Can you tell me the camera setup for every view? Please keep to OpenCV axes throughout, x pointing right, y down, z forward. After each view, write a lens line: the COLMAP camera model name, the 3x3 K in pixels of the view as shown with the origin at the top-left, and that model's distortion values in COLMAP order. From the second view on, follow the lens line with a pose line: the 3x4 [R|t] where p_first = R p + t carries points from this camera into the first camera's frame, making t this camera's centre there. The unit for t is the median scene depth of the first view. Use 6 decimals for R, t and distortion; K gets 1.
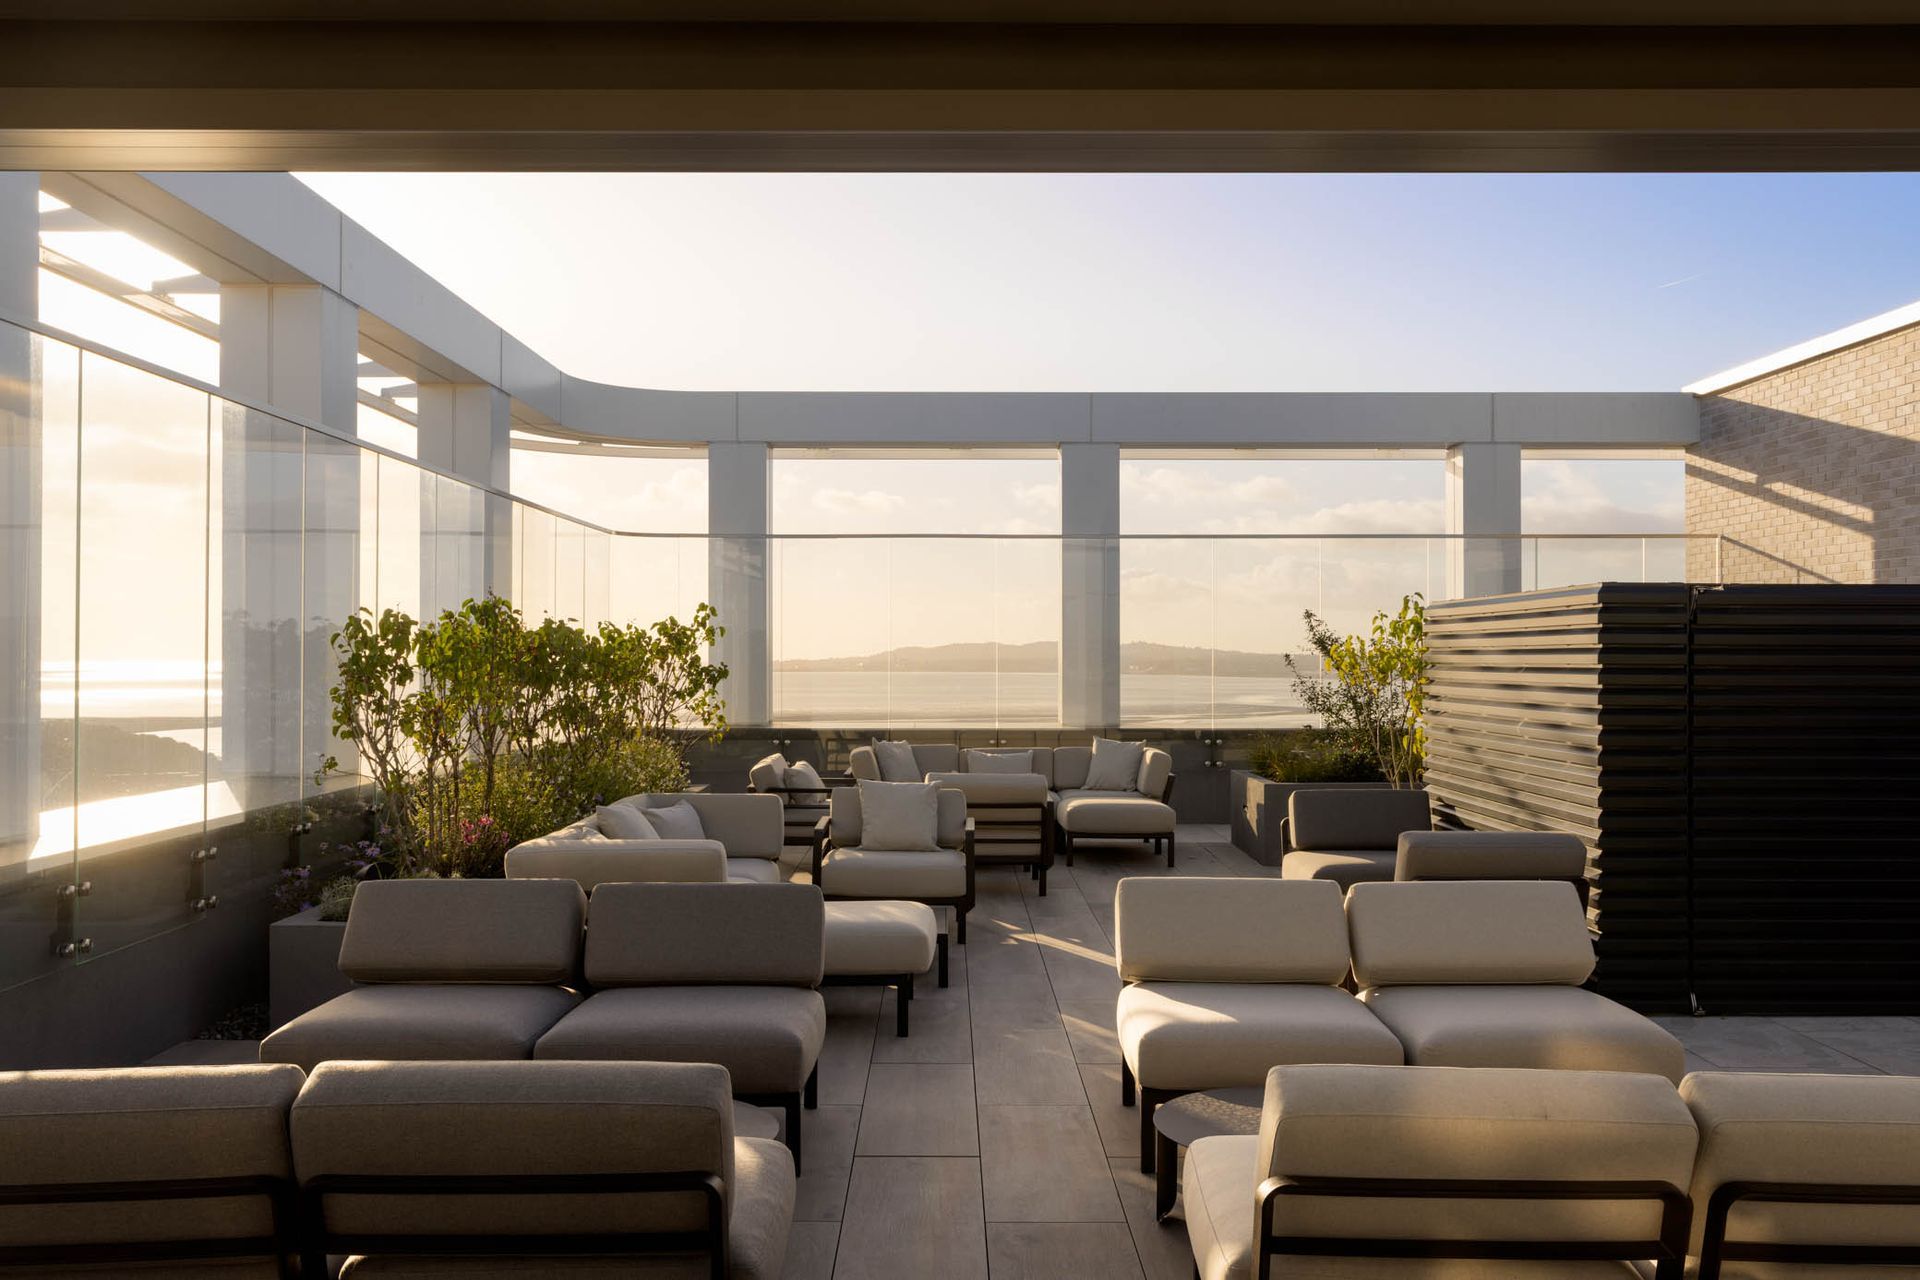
lens RADIAL K [[1458.1, 0, 901.9], [0, 1458.1, 645.0], [0, 0, 1]] dist [-0.006953, -0.000816]
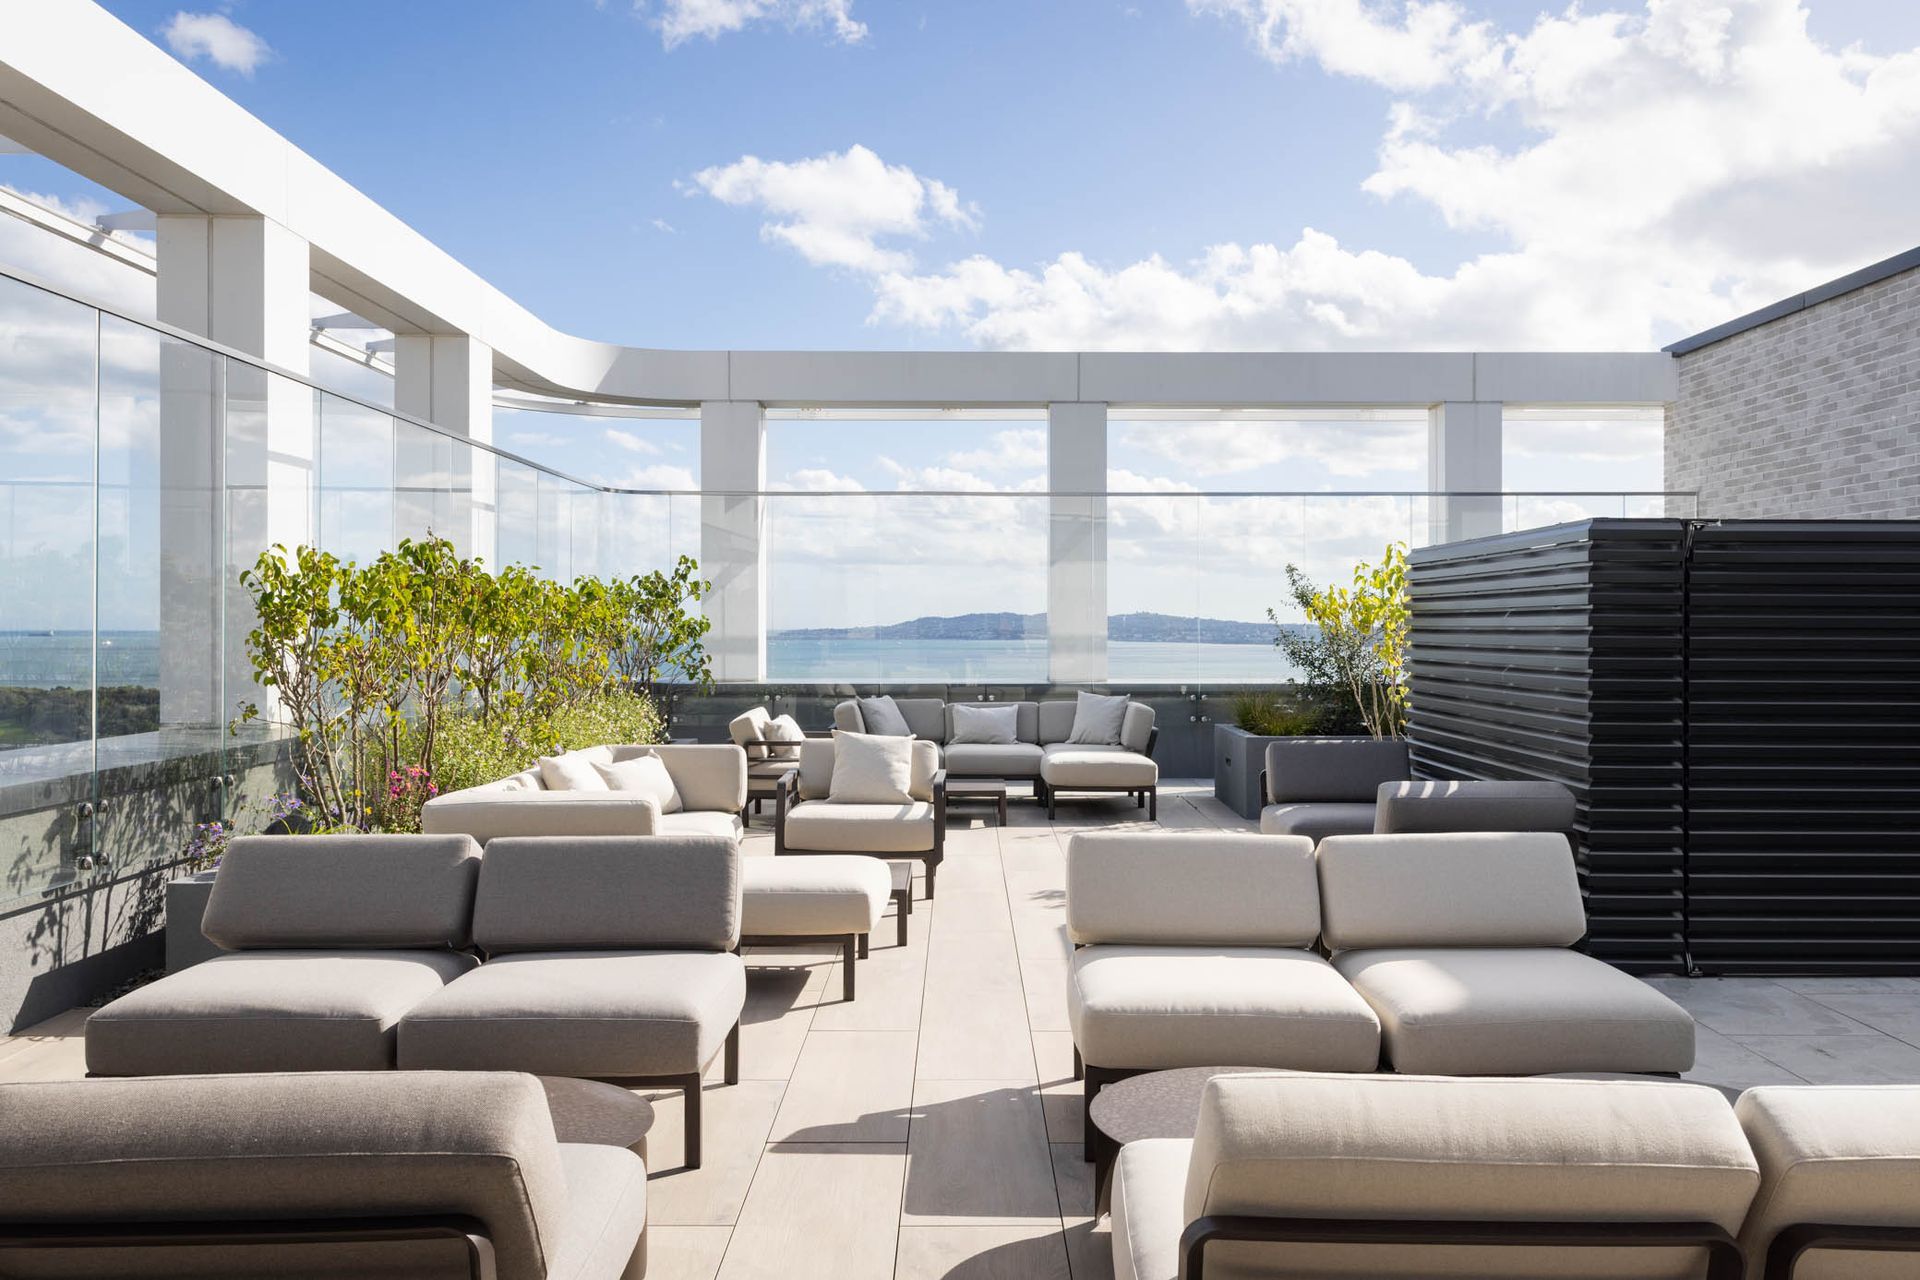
lens RADIAL K [[1273.8, 0, 960.0], [0, 1273.8, 640.0], [0, 0, 1]] dist [-0.004118, -0.000275]
pose [[0.999983, -0.000198, 0.005906, 0.051643], [0.000142, 0.999956, 0.009427, 0.022328], [-0.005908, -0.009426, 0.999938, 0.139405]]
